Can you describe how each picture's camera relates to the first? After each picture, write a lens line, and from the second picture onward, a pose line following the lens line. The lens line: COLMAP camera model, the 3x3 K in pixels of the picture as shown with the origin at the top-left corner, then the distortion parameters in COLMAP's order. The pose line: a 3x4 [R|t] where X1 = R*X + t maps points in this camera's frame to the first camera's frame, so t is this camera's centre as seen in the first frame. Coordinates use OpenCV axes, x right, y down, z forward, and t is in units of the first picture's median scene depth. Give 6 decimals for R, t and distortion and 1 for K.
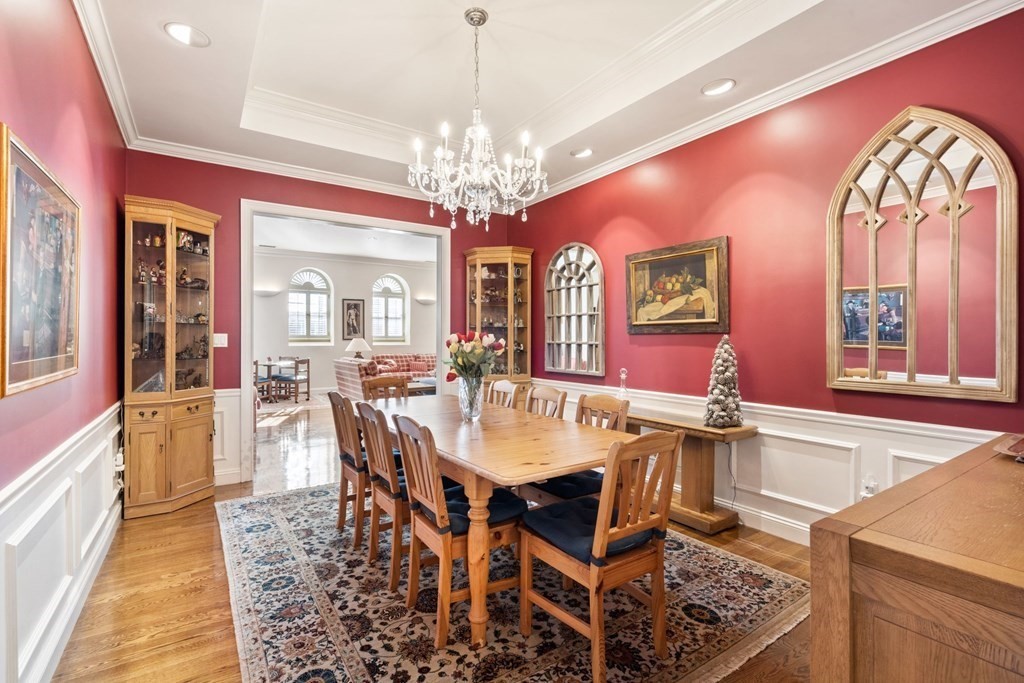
lens RADIAL K [[466.7, 0, 508.2], [0, 466.7, 344.2], [0, 0, 1]] dist [-0.001403, 0.000038]
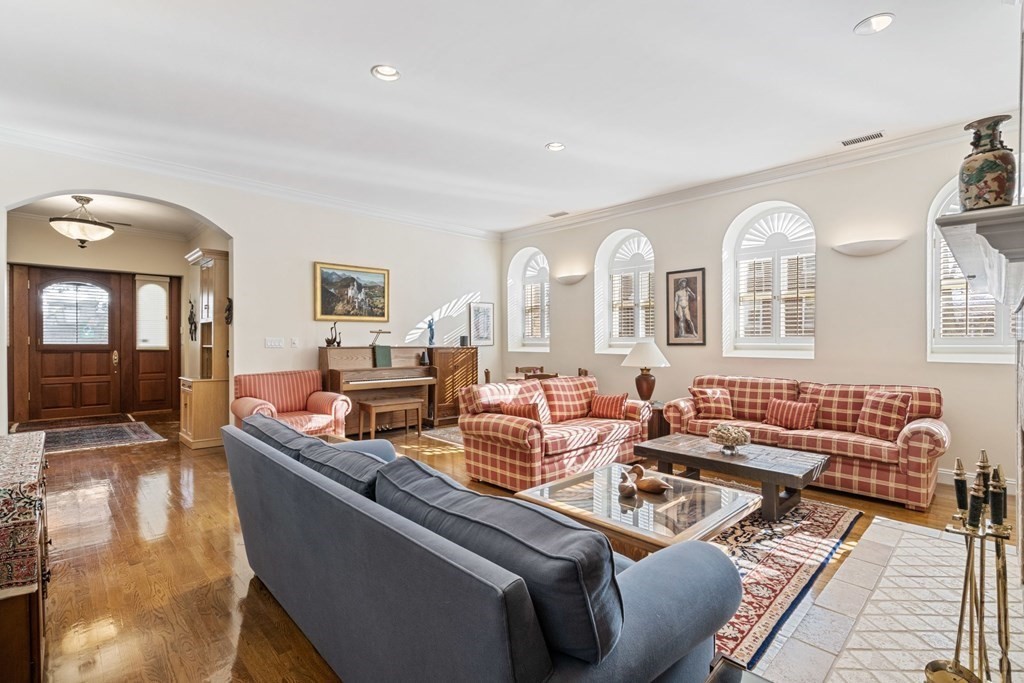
lens RADIAL K [[465.1, 0, 514.4], [0, 465.1, 348.2], [0, 0, 1]] dist [-0.000930, 0.000071]
pose [[0.182141, 0.013872, -0.983175, 0.164969], [-0.017601, 0.999786, 0.010846, -0.008457], [0.983115, 0.015329, 0.182346, 0.712158]]
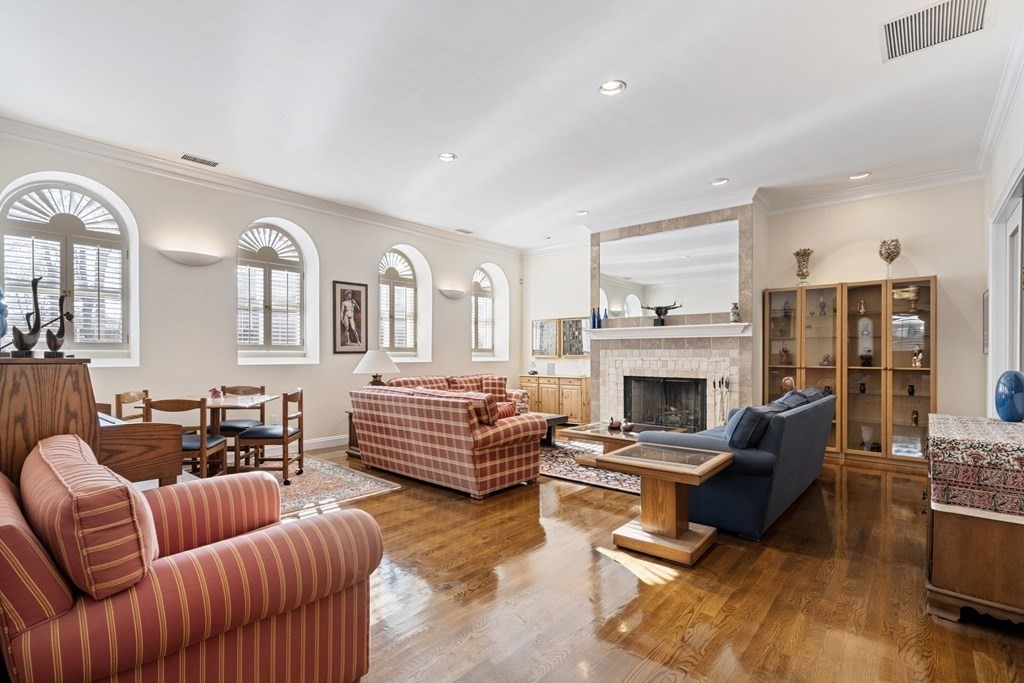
lens RADIAL K [[473.7, 0, 511.5], [0, 473.7, 350.3], [0, 0, 1]] dist [0.000682, 0.000411]
pose [[0.964721, -0.001317, 0.263270, -0.296558], [0.006364, 0.999812, -0.018320, -0.001181], [-0.263196, 0.019349, 0.964548, 0.388455]]
